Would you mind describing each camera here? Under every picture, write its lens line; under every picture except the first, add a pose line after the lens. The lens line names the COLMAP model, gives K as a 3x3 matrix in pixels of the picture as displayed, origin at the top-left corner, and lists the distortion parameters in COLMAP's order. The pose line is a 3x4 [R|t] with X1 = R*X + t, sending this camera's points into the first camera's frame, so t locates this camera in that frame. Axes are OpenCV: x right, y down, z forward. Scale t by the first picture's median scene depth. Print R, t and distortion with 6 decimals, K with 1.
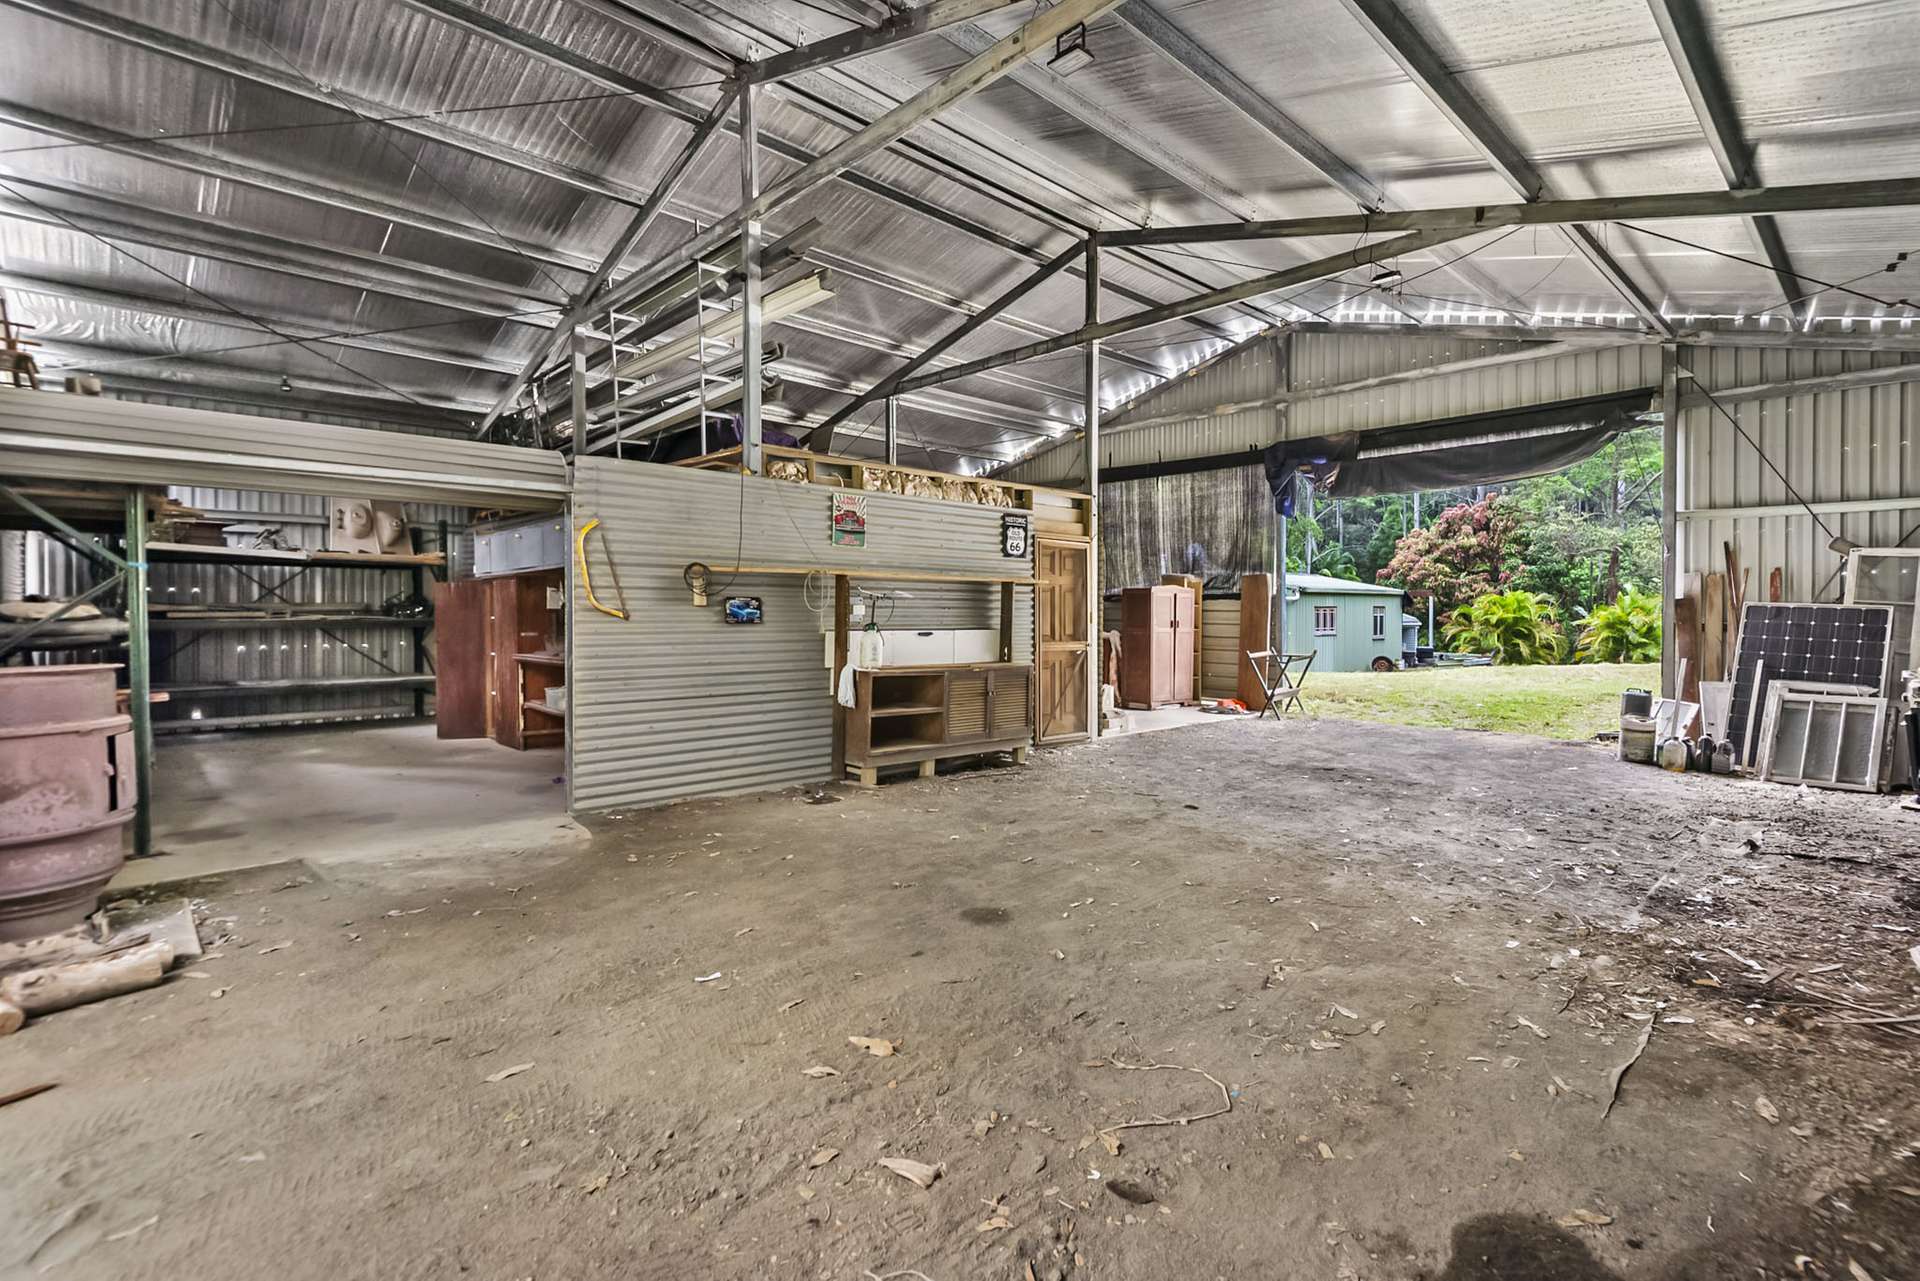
lens RADIAL K [[900.5, 0, 986.5], [0, 900.5, 598.2], [0, 0, 1]] dist [0.001538, -0.001679]
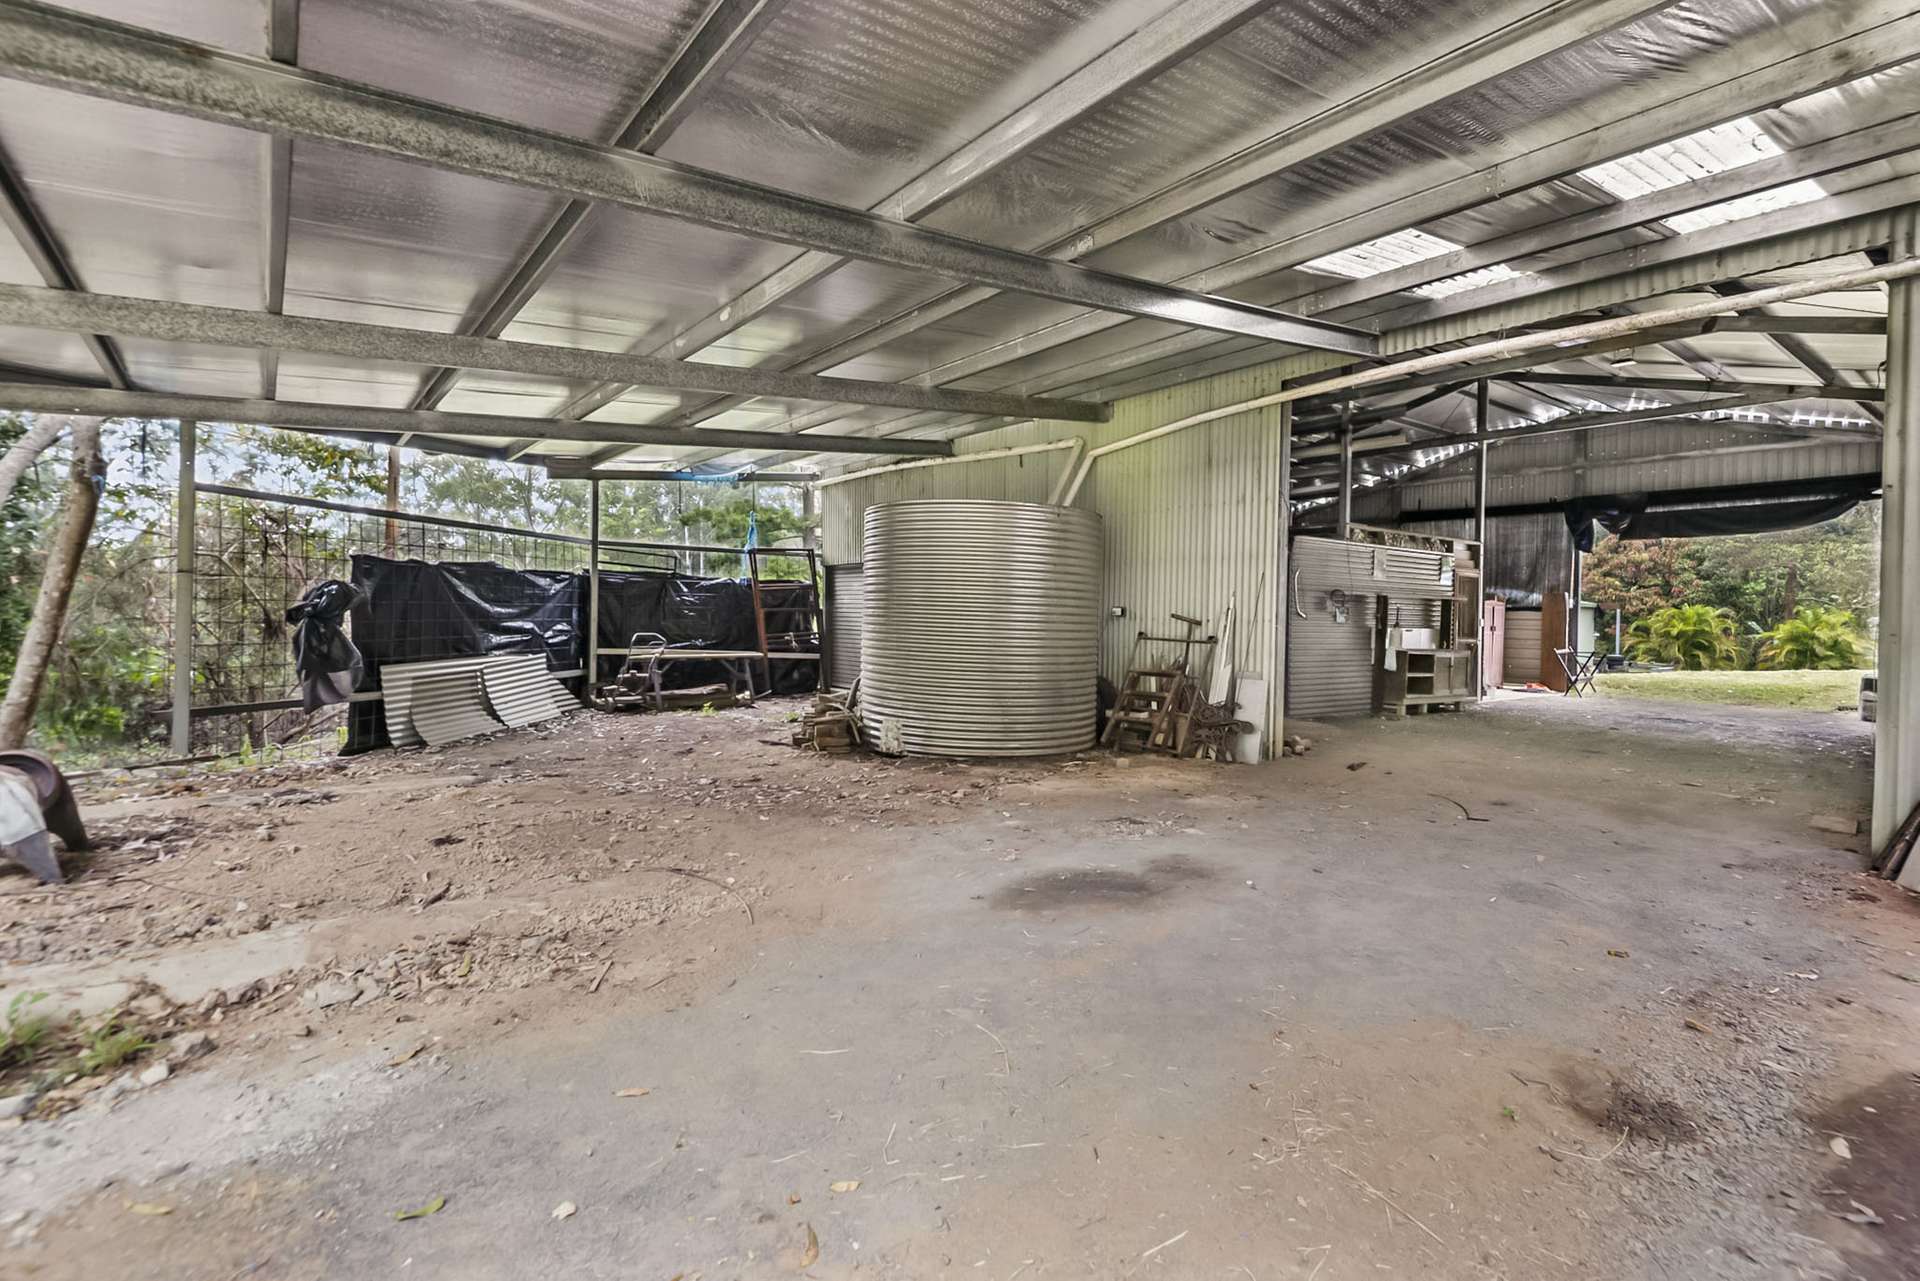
lens RADIAL K [[900.5, 0, 992.9], [0, 900.5, 605.5], [0, 0, 1]] dist [0.001538, -0.001679]
pose [[0.994696, 0.013160, -0.102012, -0.512444], [-0.012919, 0.999912, 0.003031, -0.001063], [0.102043, -0.001697, 0.994779, -0.562512]]
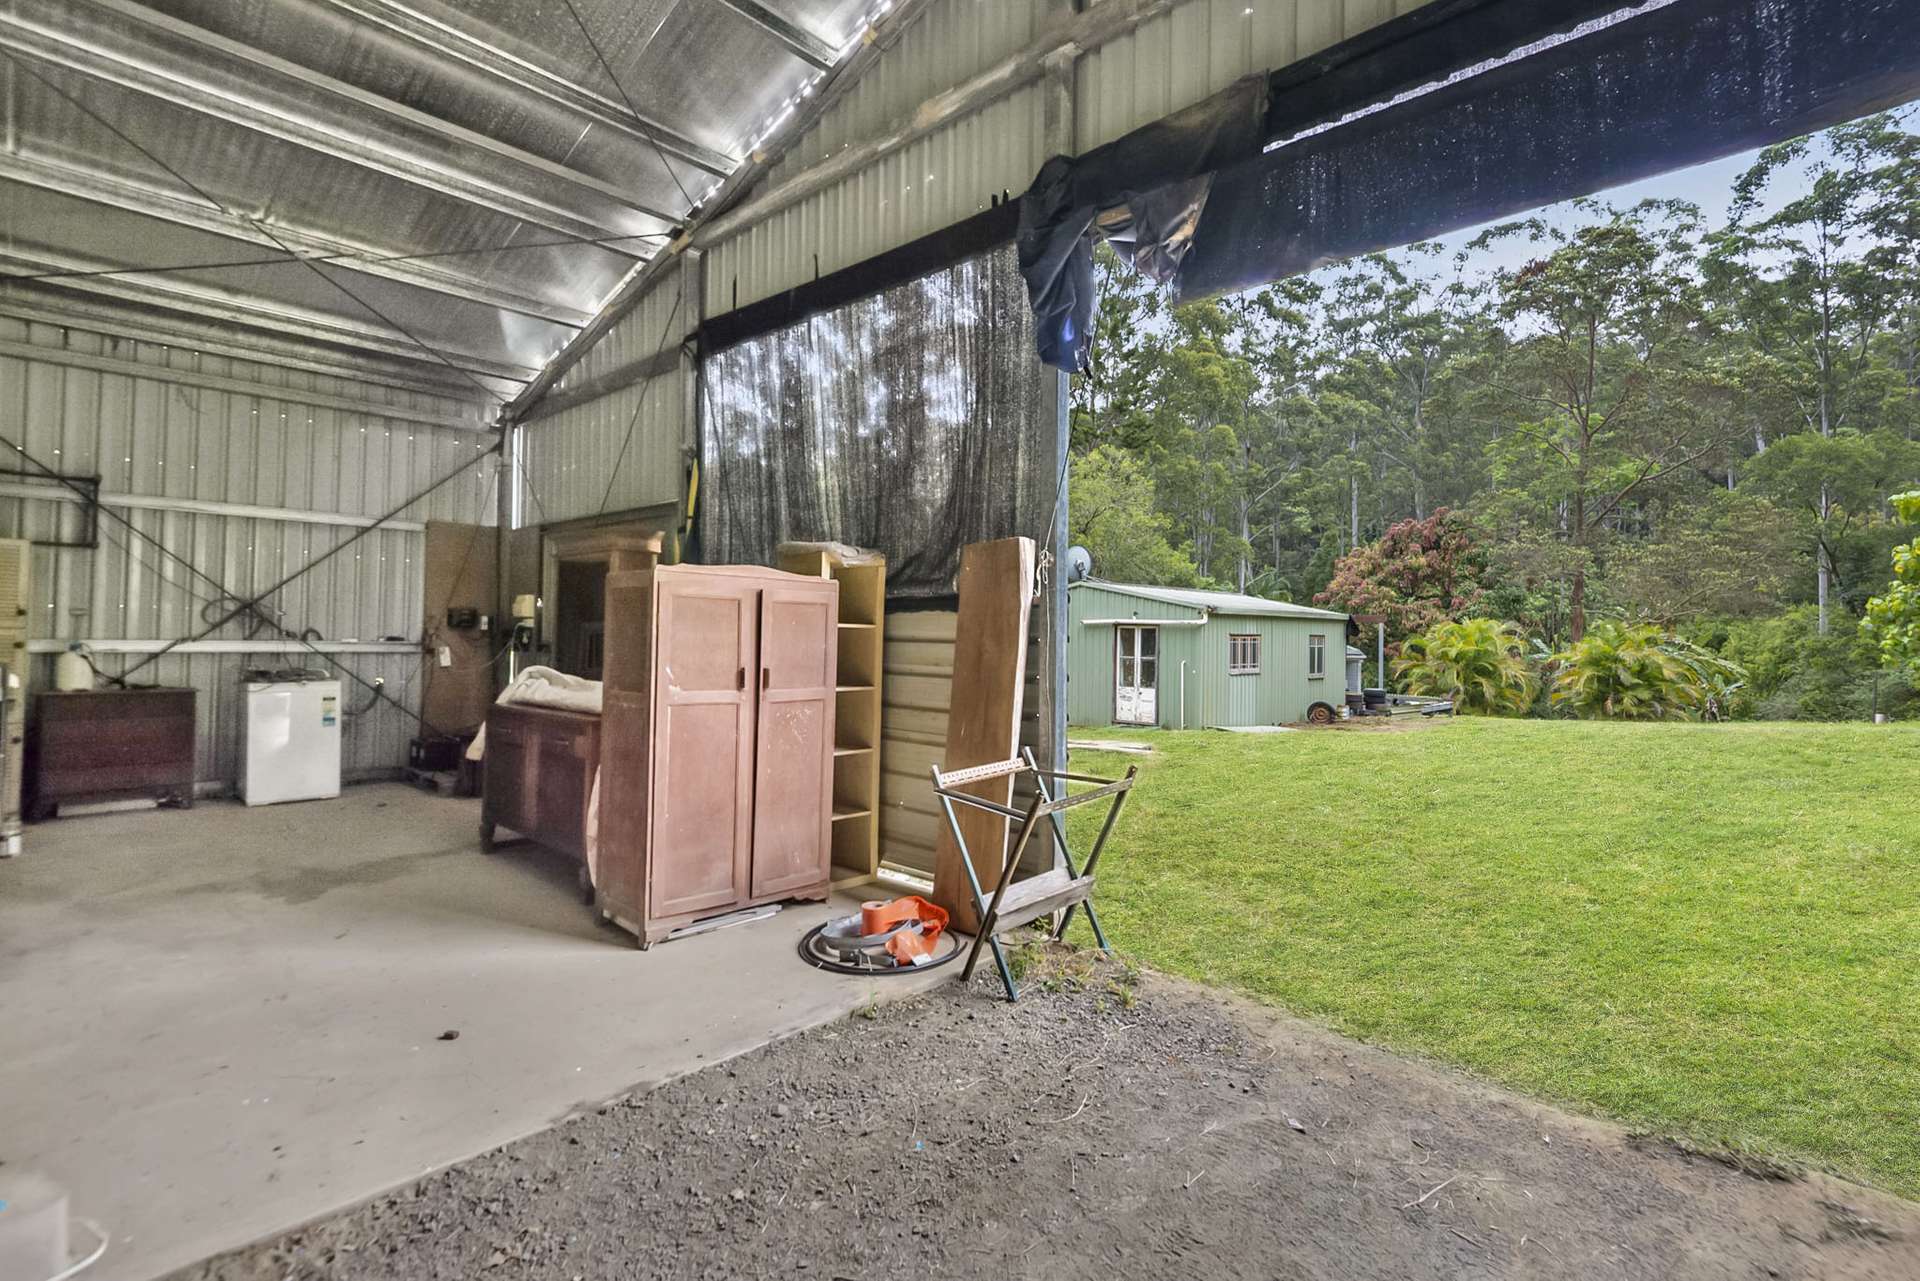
lens RADIAL K [[900.5, 0, 982.5], [0, 900.5, 603.7], [0, 0, 1]] dist [0.001538, -0.001679]
pose [[0.998257, 0.014101, 0.057312, 0.340801], [-0.012895, 0.999689, -0.021345, 0.007931], [-0.057595, 0.020569, 0.998128, 0.794714]]
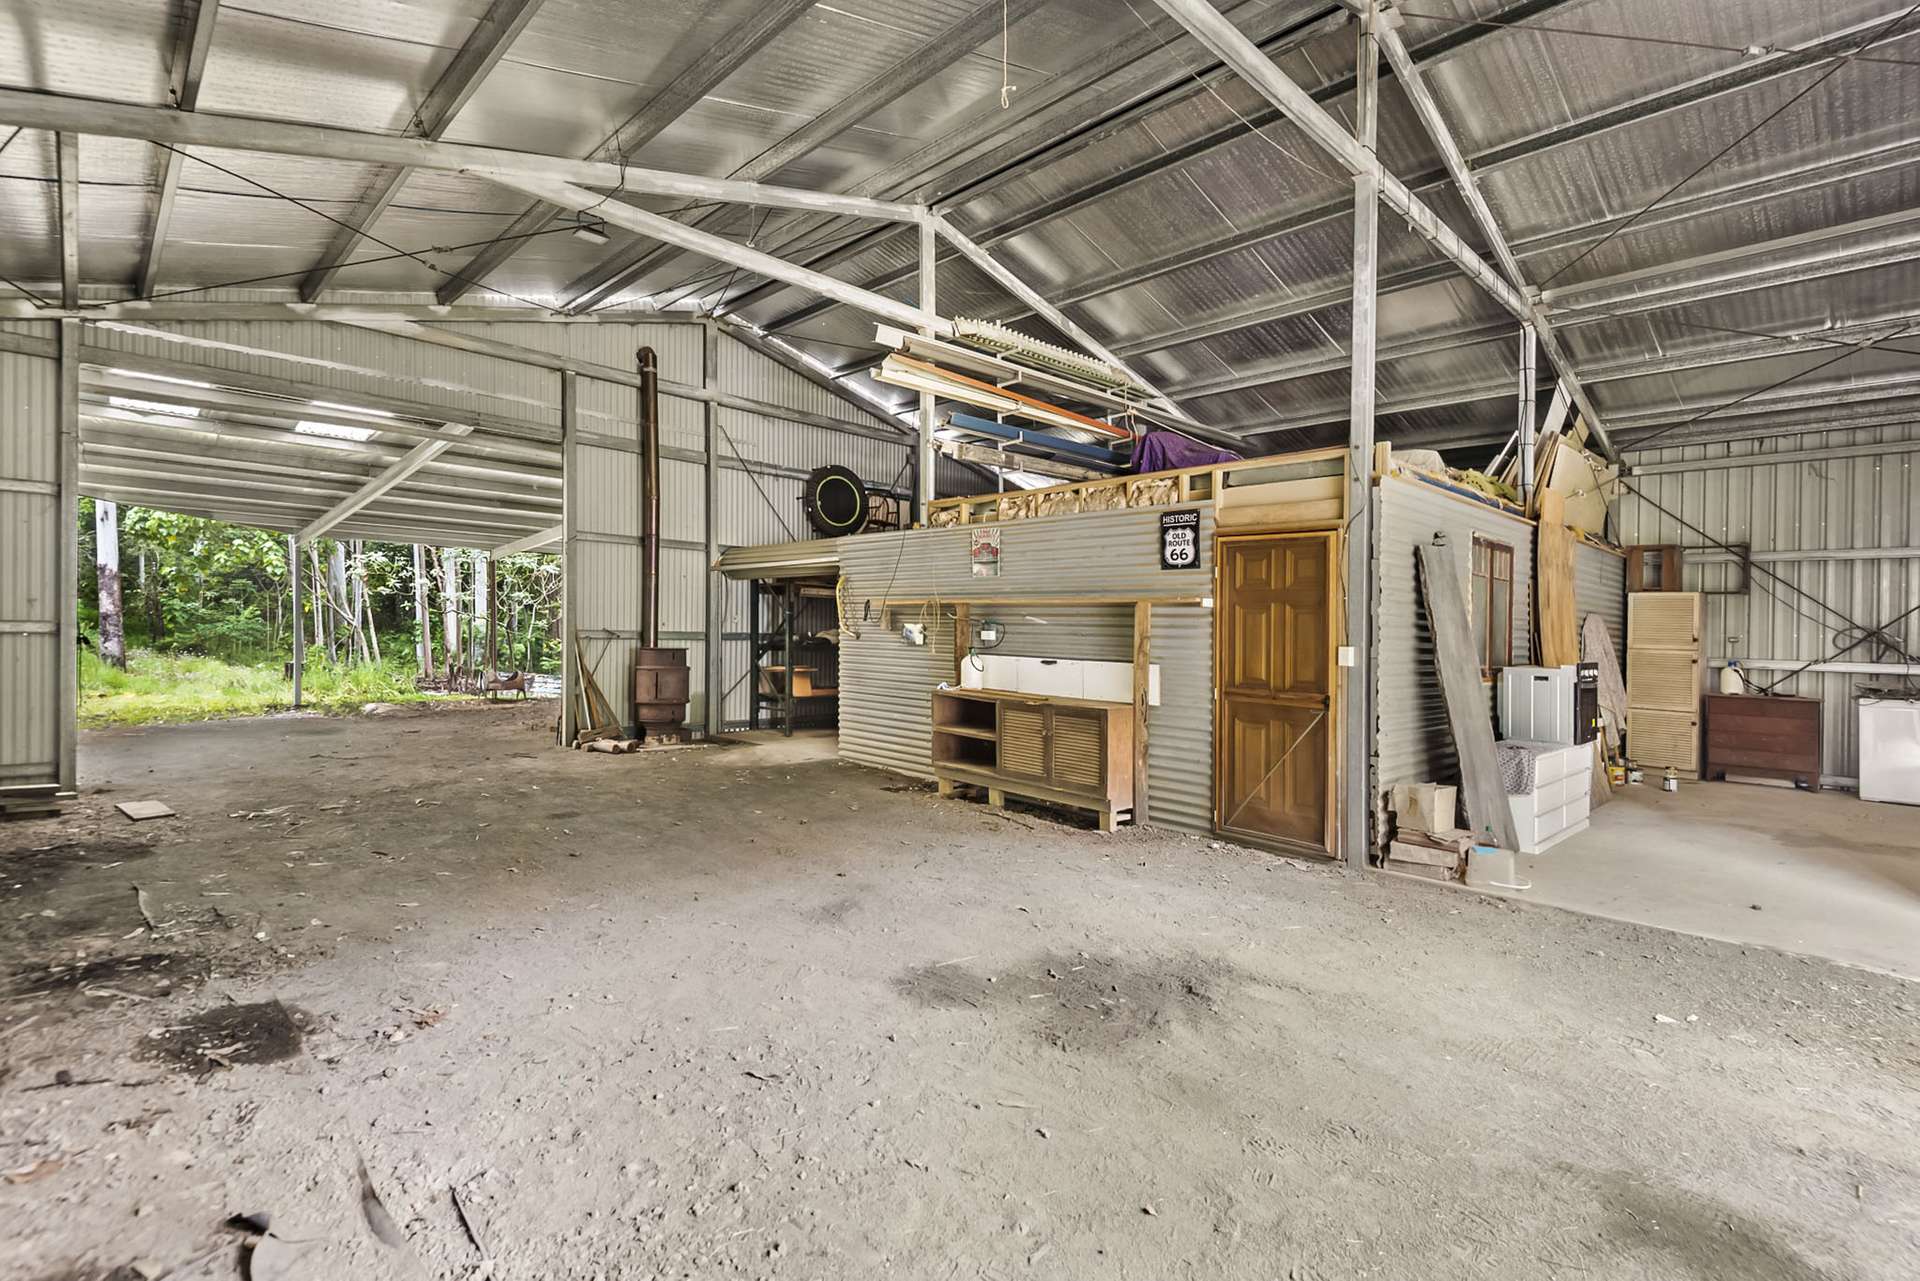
lens RADIAL K [[900.5, 0, 970.7], [0, 900.5, 639.2], [0, 0, 1]] dist [0.001538, -0.001679]
pose [[-0.005279, 0.006725, -0.999963, 0.653039], [-0.007532, 0.999949, 0.006764, 0.007543], [0.999958, 0.007568, -0.005228, 0.699764]]
